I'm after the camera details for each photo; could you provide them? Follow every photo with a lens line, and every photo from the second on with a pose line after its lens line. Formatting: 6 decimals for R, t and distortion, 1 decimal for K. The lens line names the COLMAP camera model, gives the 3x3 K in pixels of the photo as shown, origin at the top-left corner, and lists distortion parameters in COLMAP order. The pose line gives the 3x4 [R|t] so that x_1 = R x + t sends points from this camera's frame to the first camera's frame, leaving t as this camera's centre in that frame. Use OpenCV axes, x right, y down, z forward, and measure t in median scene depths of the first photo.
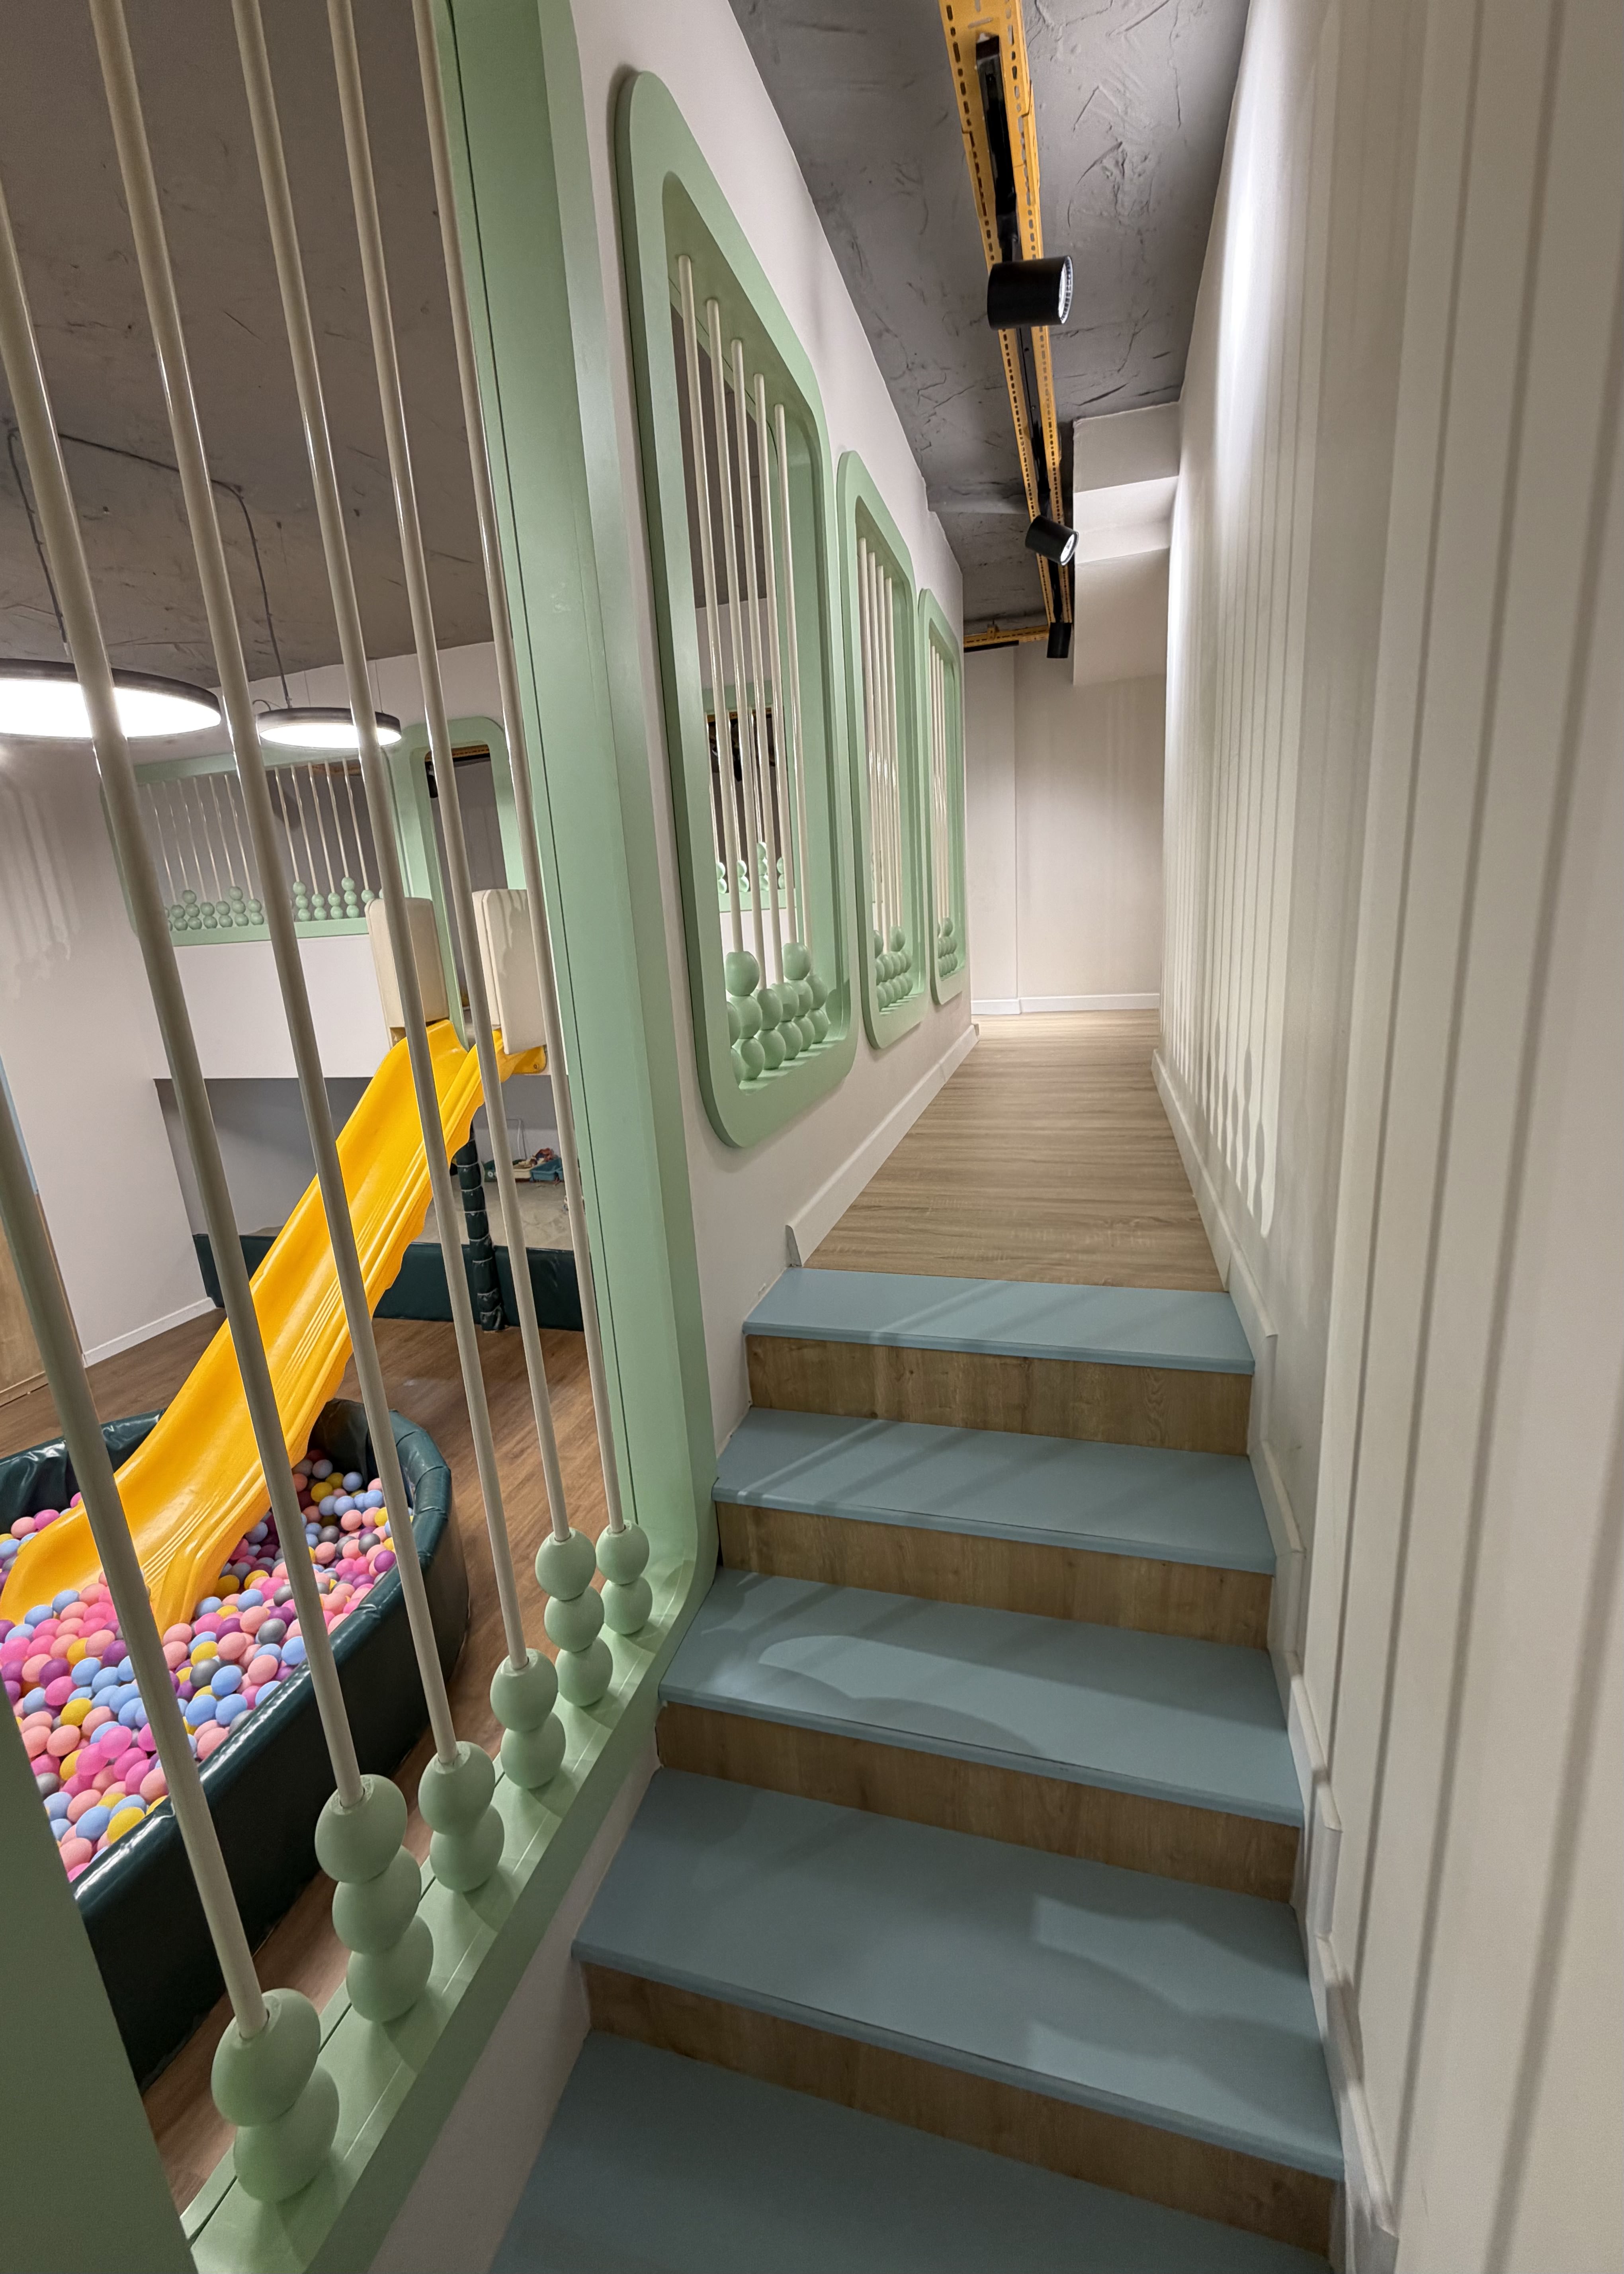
lens RADIAL K [[907.9, 0, 813.4], [0, 907.9, 1130.1], [0, 0, 1]] dist [-0.002136, 0.001002]
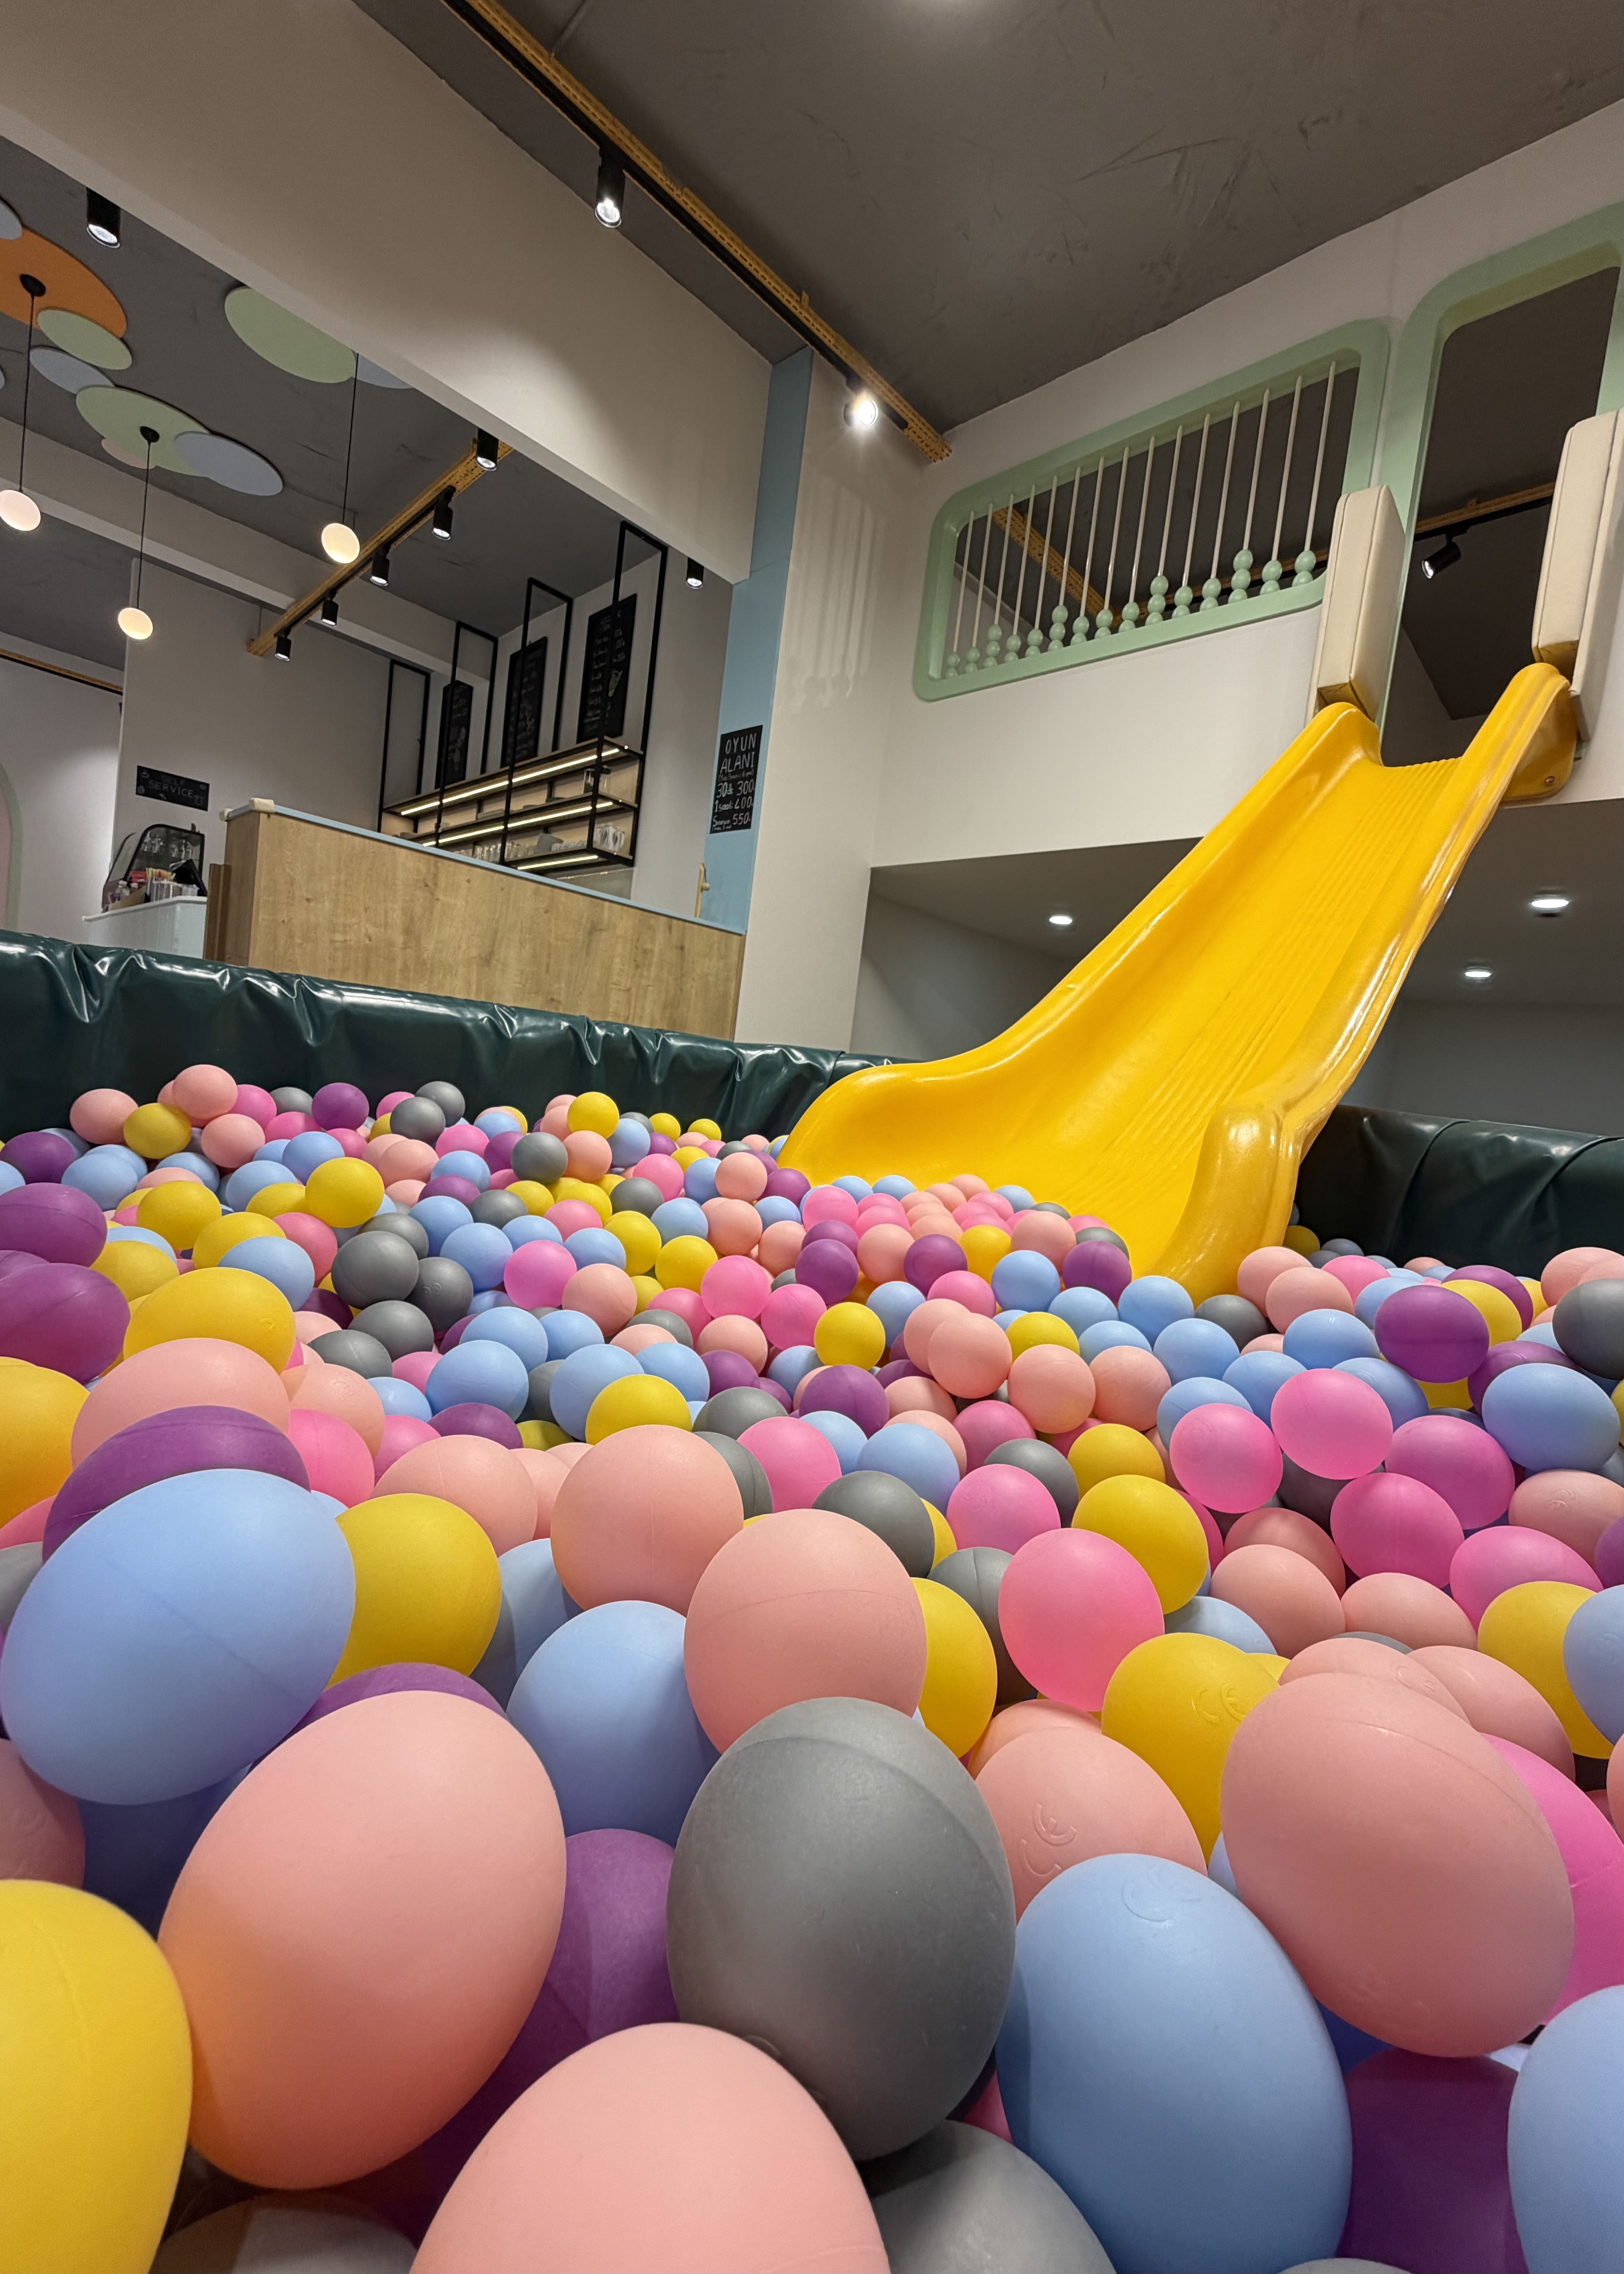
lens RADIAL K [[907.9, 0, 821.4], [0, 907.9, 1129.9], [0, 0, 1]] dist [-0.002136, 0.001002]
pose [[0.864399, 0.192451, -0.464519, -0.573276], [-0.279341, 0.951967, -0.125409, 0.496026], [0.418071, 0.238162, 0.876638, 0.524065]]
